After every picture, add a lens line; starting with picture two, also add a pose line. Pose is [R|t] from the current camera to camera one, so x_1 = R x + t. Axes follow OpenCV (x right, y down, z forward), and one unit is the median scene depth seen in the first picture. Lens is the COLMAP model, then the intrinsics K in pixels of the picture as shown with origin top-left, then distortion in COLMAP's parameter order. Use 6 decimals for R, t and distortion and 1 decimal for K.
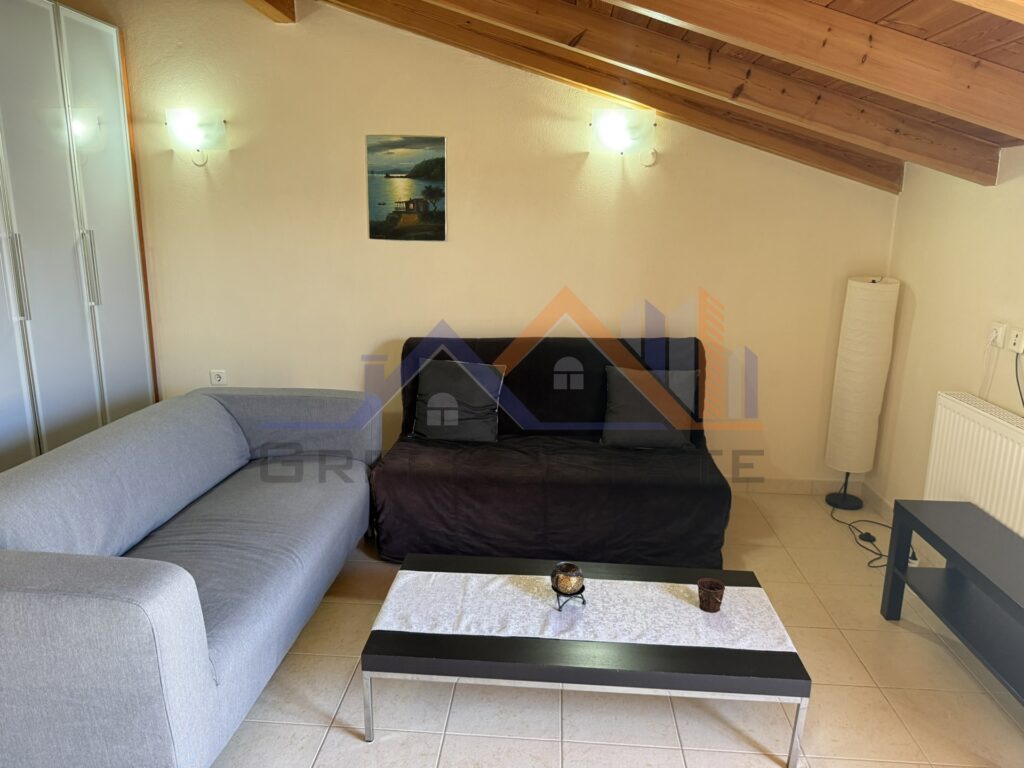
lens RADIAL K [[712.7, 0, 513.1], [0, 712.7, 377.7], [0, 0, 1]] dist [0.151040, -0.210508]
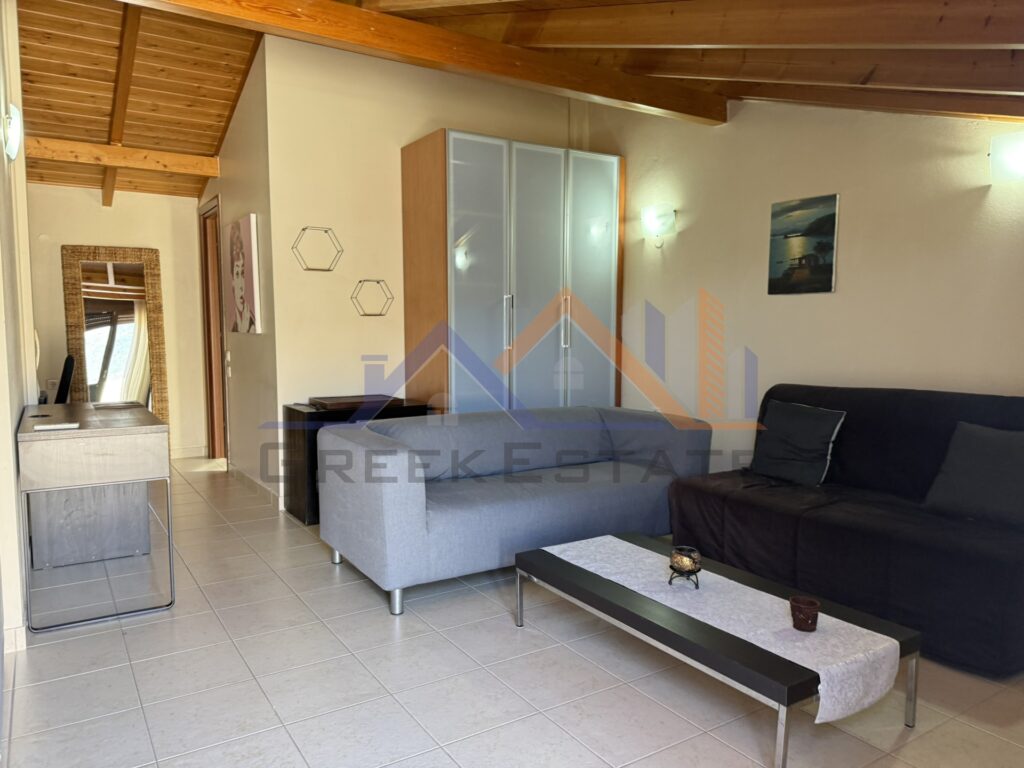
lens RADIAL K [[723.0, 0, 492.5], [0, 723.0, 388.3], [0, 0, 1]] dist [0.044367, -0.080757]
pose [[0.581350, 0.056582, -0.811684, 0.473004], [-0.172197, 0.983539, -0.054770, 0.081248], [0.795224, 0.171610, 0.581523, 0.052828]]
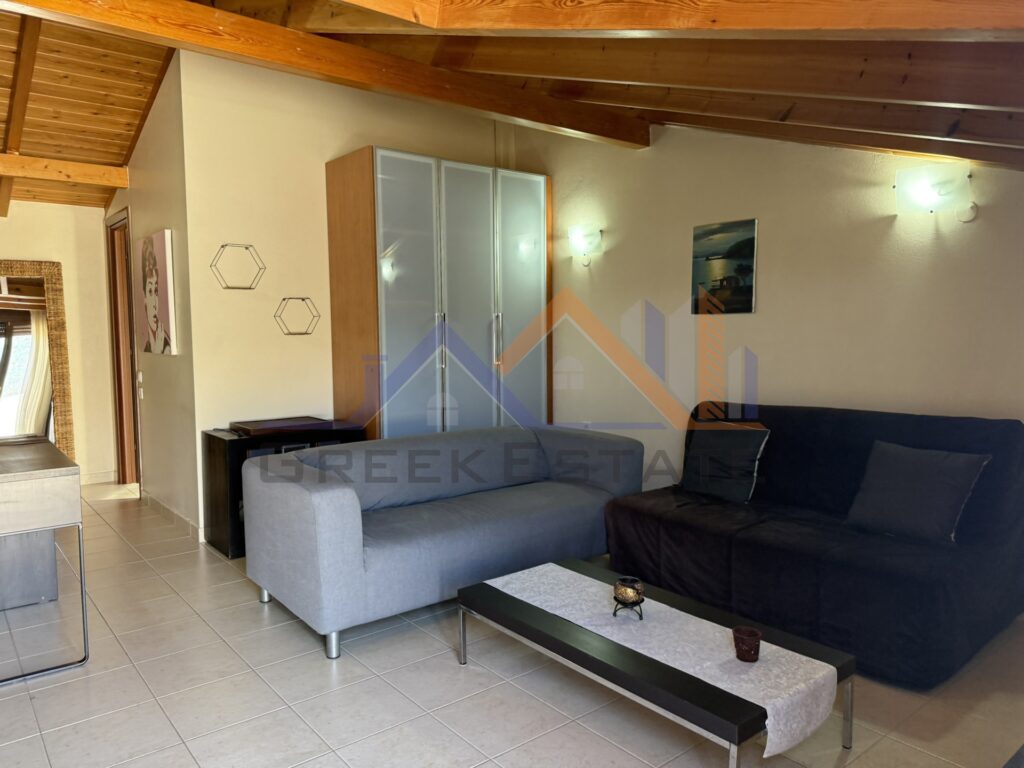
lens RADIAL K [[723.8, 0, 501.0], [0, 723.8, 377.0], [0, 0, 1]] dist [0.026046, -0.040720]
pose [[0.674215, 0.032077, -0.737839, 0.452283], [-0.146583, 0.984993, -0.091121, 0.053131], [0.723843, 0.169589, 0.668798, 0.041381]]
